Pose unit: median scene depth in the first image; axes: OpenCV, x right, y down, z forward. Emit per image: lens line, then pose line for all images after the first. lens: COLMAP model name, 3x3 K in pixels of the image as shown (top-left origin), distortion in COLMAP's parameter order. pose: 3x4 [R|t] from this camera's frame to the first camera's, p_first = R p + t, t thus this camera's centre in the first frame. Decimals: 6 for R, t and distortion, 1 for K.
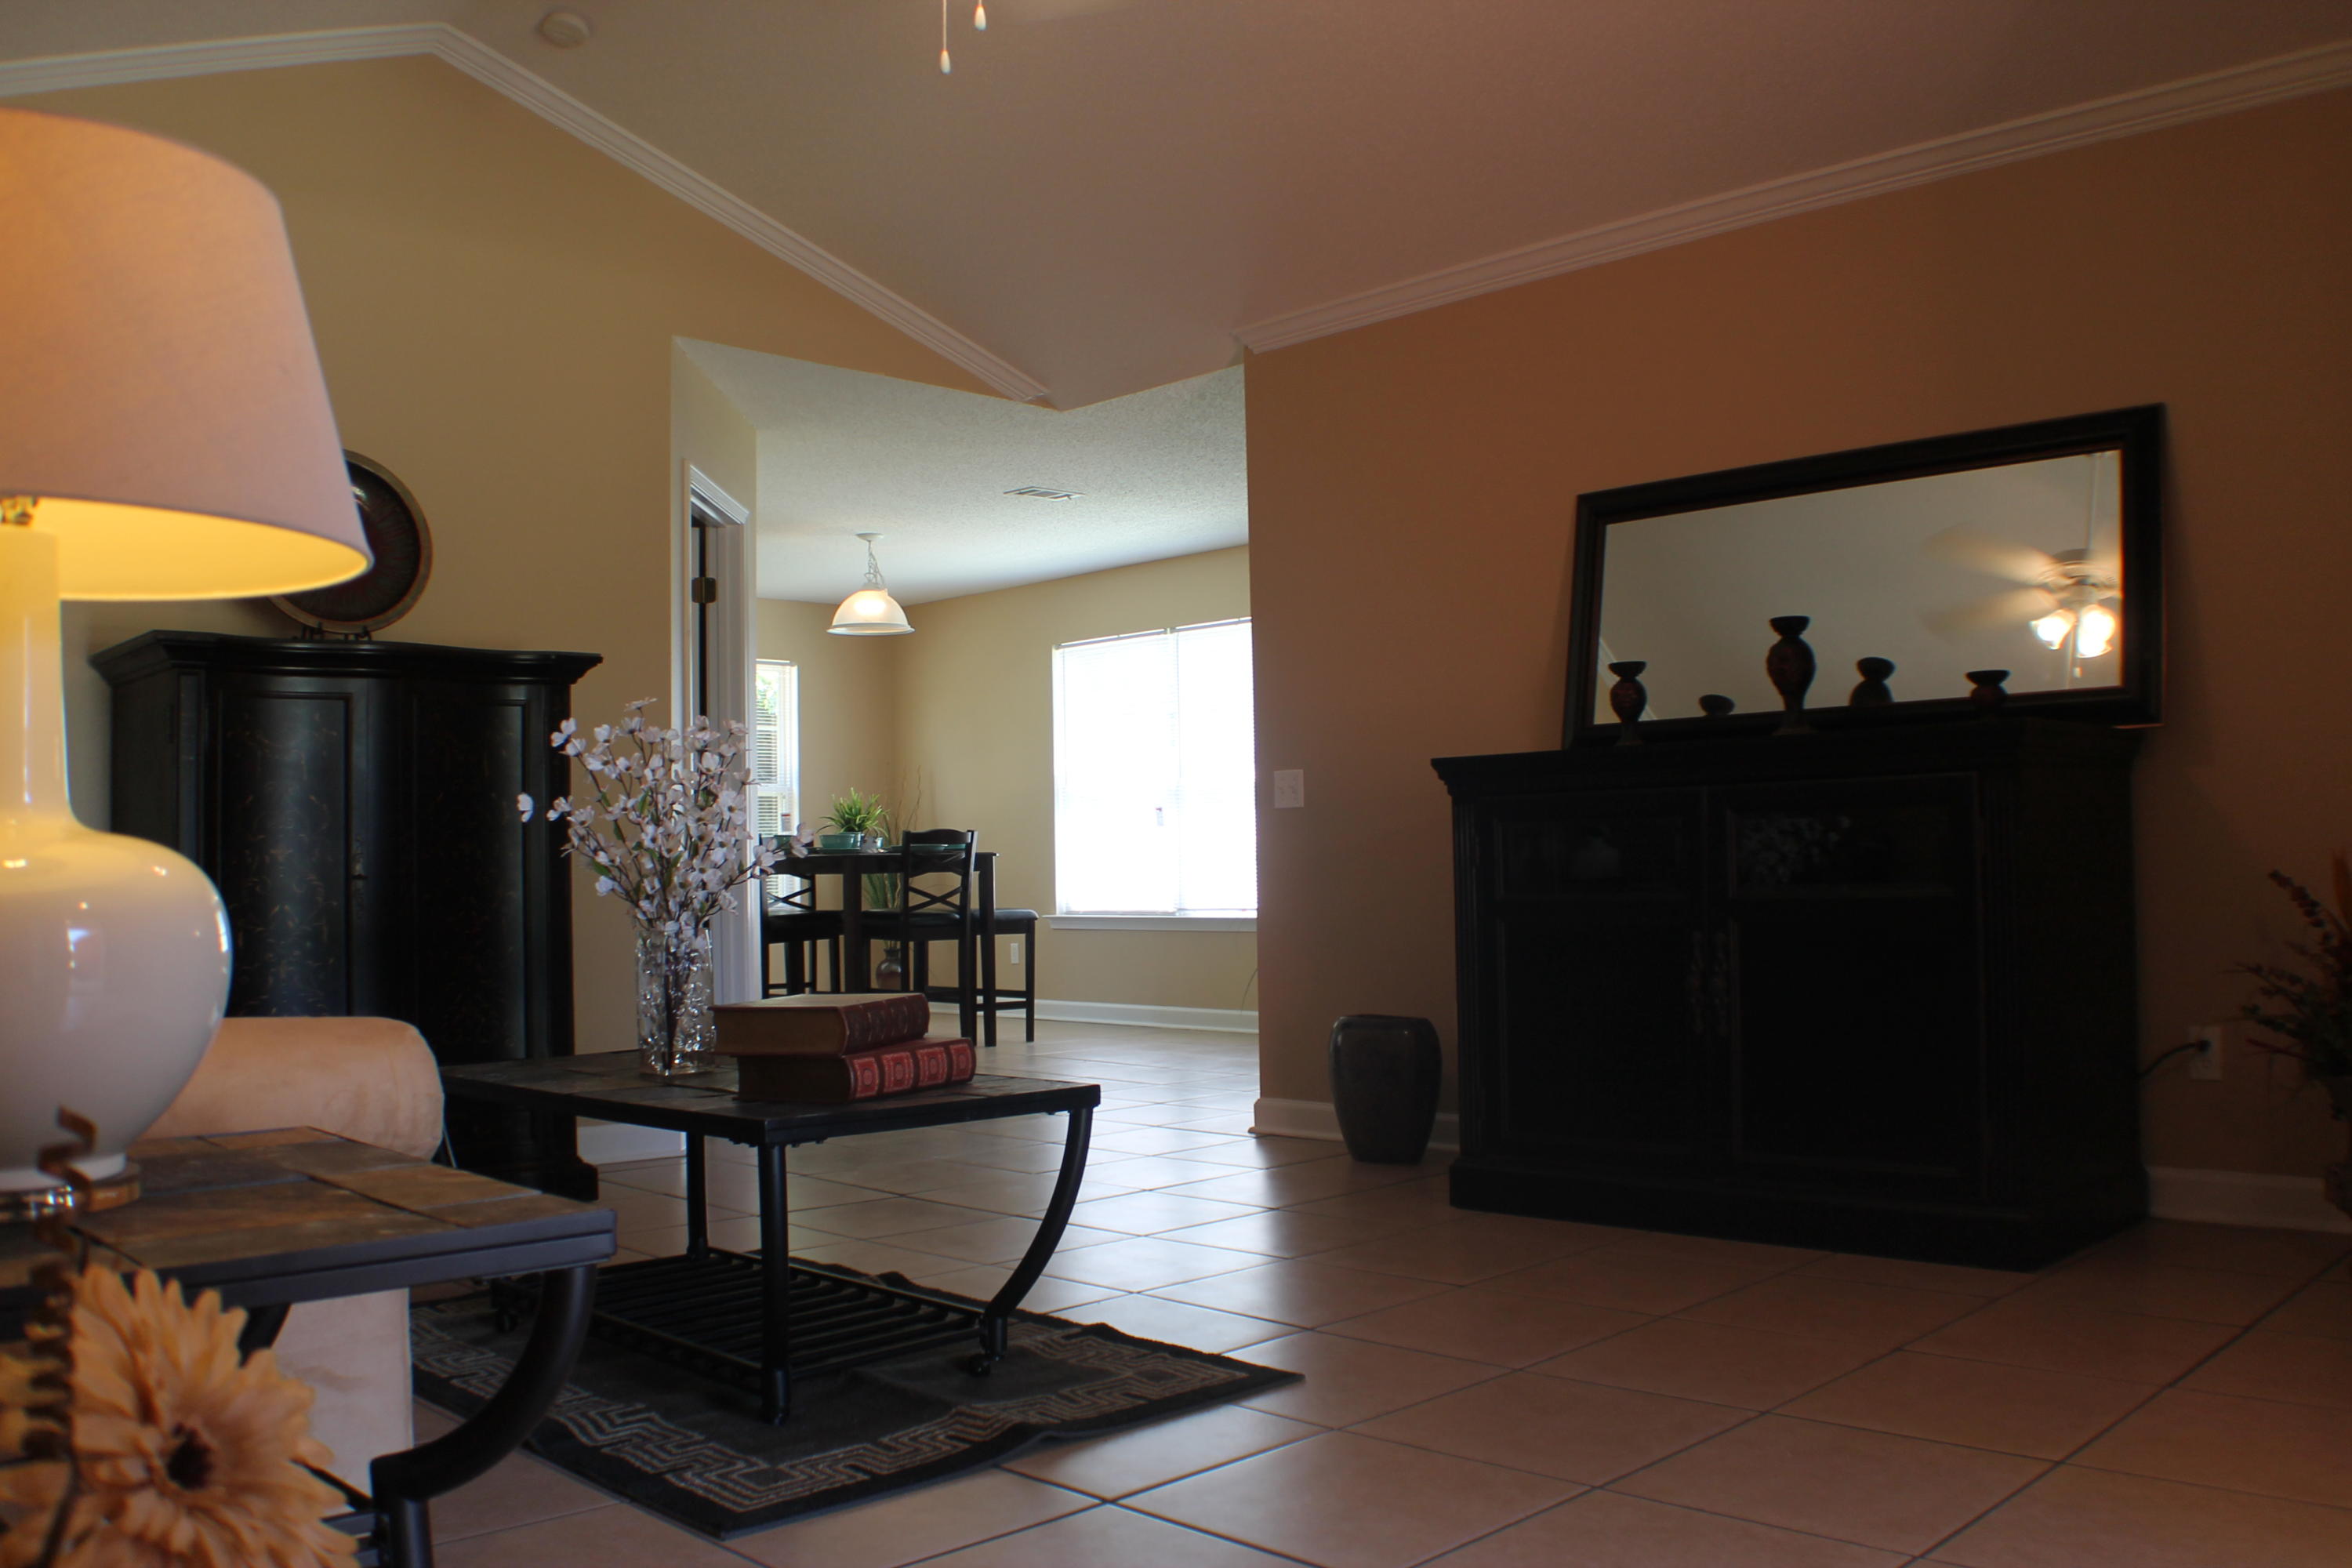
lens RADIAL K [[1965.2, 0, 1176.0], [0, 1965.2, 784.0], [0, 0, 1]] dist [-0.196032, 0.066148]
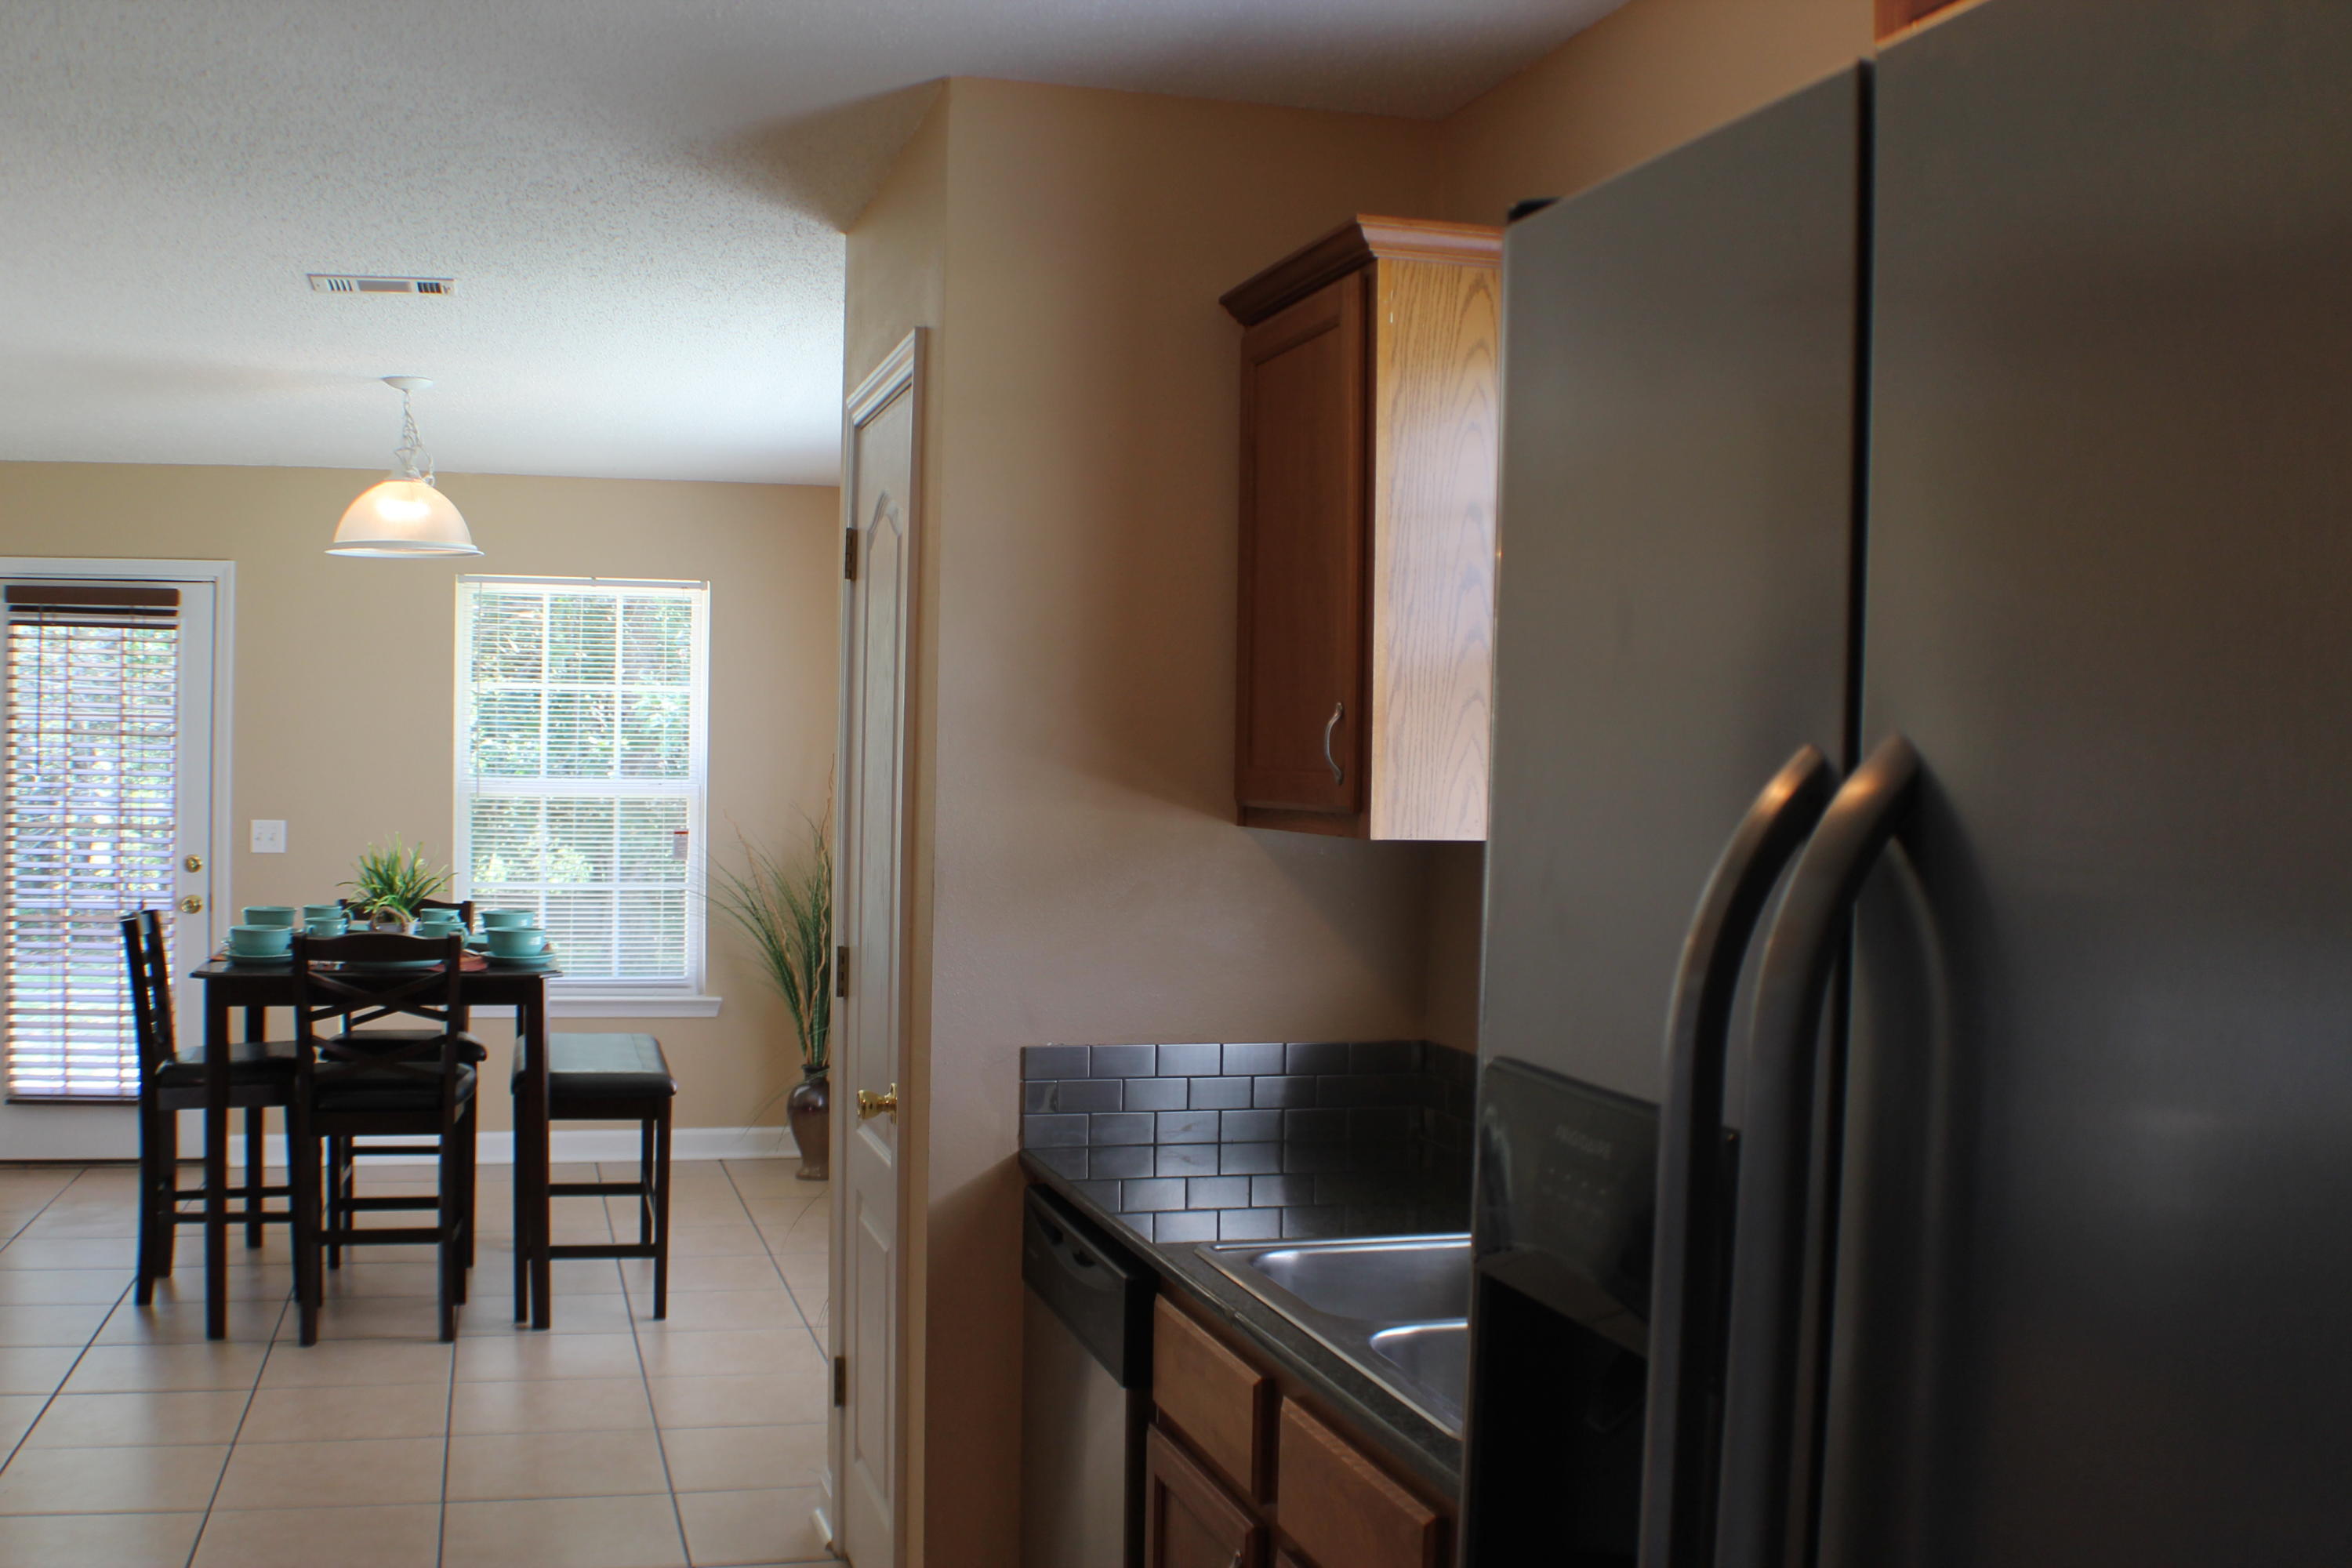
lens RADIAL K [[2264.7, 0, 1176.9], [0, 2264.7, 806.6], [0, 0, 1]] dist [-0.175107, 0.038446]
pose [[0.880657, 0.046151, -0.471502, 0.529200], [-0.015339, 0.997500, 0.068987, -0.084129], [0.473507, -0.053522, 0.879163, 0.867971]]
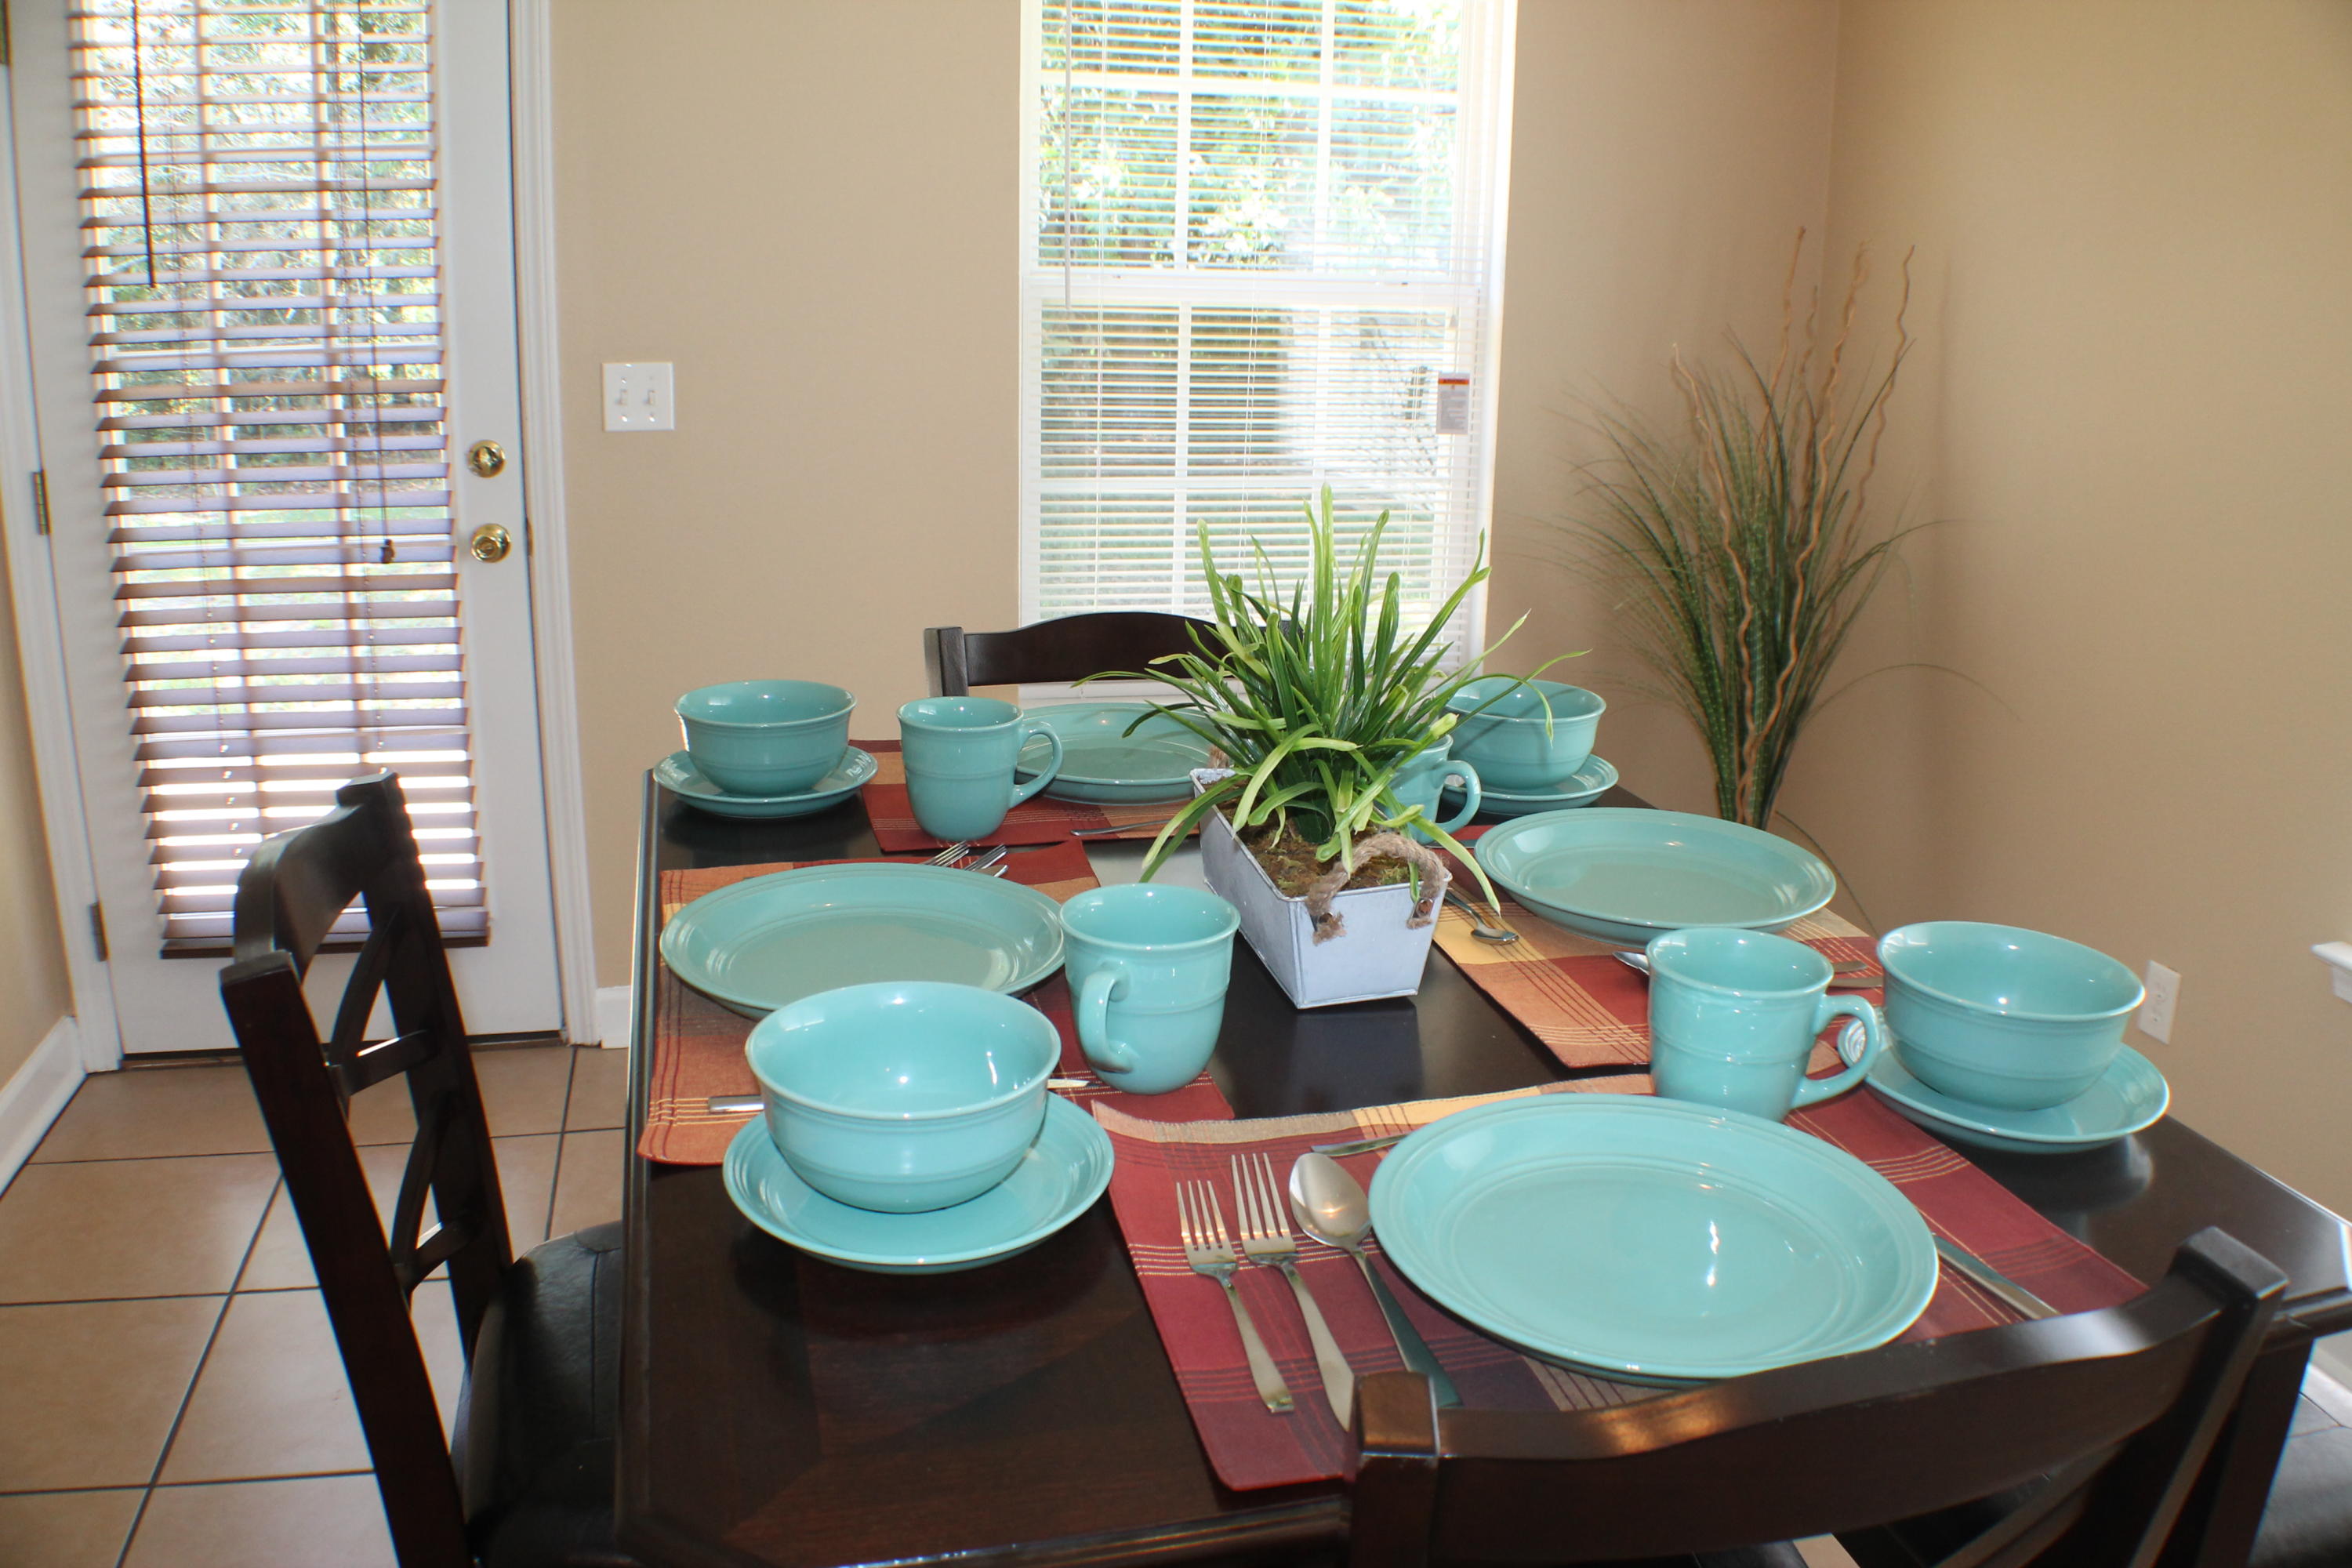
lens RADIAL K [[1891.9, 0, 1169.1], [0, 1891.9, 786.2], [0, 0, 1]] dist [-0.203010, 0.099353]
pose [[0.860303, 0.182385, -0.476040, -0.164295], [-0.017987, 0.944088, 0.329203, -0.038843], [0.509465, -0.274652, 0.815482, 1.379499]]
